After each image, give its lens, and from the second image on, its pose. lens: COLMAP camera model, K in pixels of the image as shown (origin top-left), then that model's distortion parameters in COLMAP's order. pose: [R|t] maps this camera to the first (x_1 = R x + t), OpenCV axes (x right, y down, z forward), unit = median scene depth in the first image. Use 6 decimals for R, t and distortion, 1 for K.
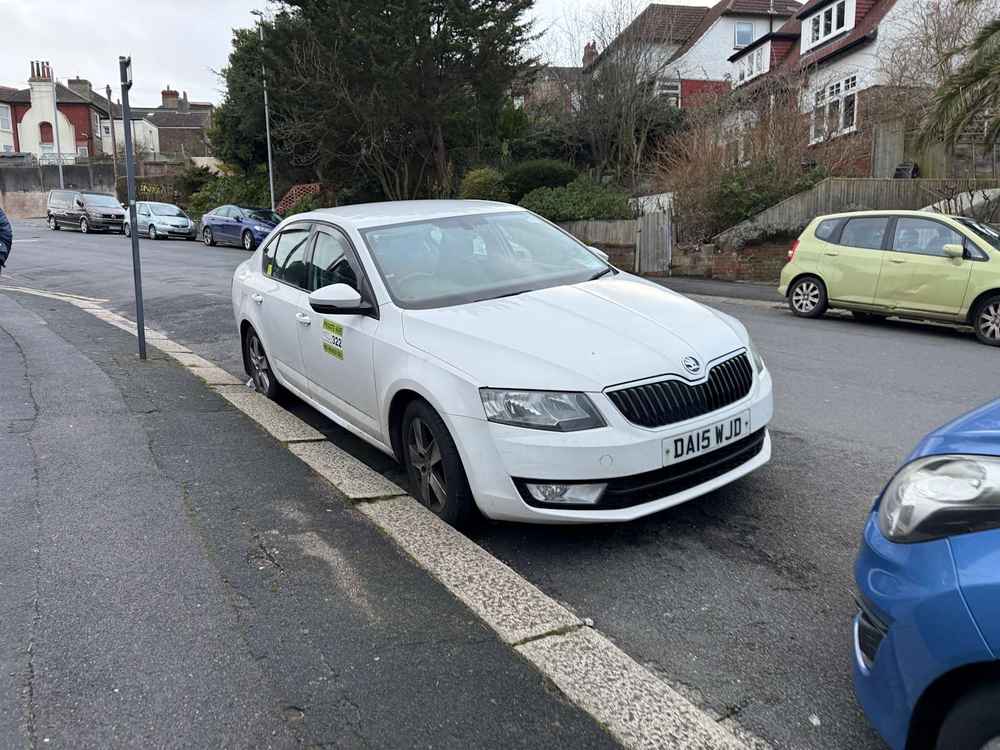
lens RADIAL K [[739.0, 0, 496.5], [0, 739.0, 358.6], [0, 0, 1]] dist [0.134738, -0.344841]
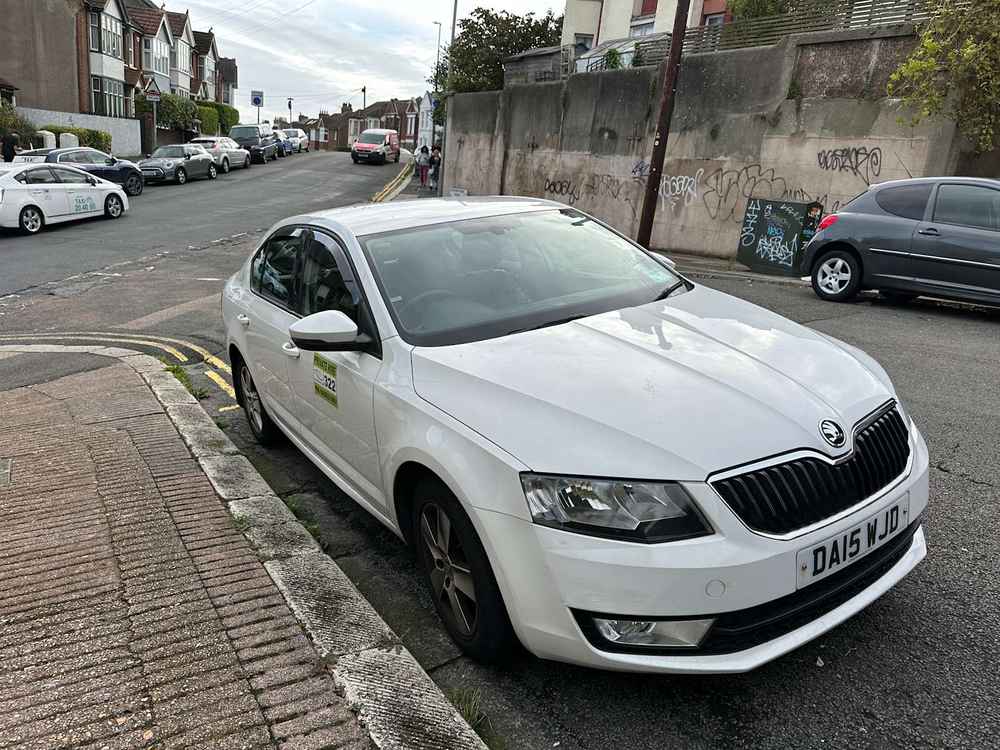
lens RADIAL K [[739.0, 0, 496.5], [0, 739.0, 358.6], [0, 0, 1]] dist [0.134738, -0.344841]
pose [[0.999284, -0.013311, -0.035404, -0.018705], [0.013559, 0.999885, 0.006783, -0.068027], [0.035310, -0.007258, 0.999350, 0.307480]]
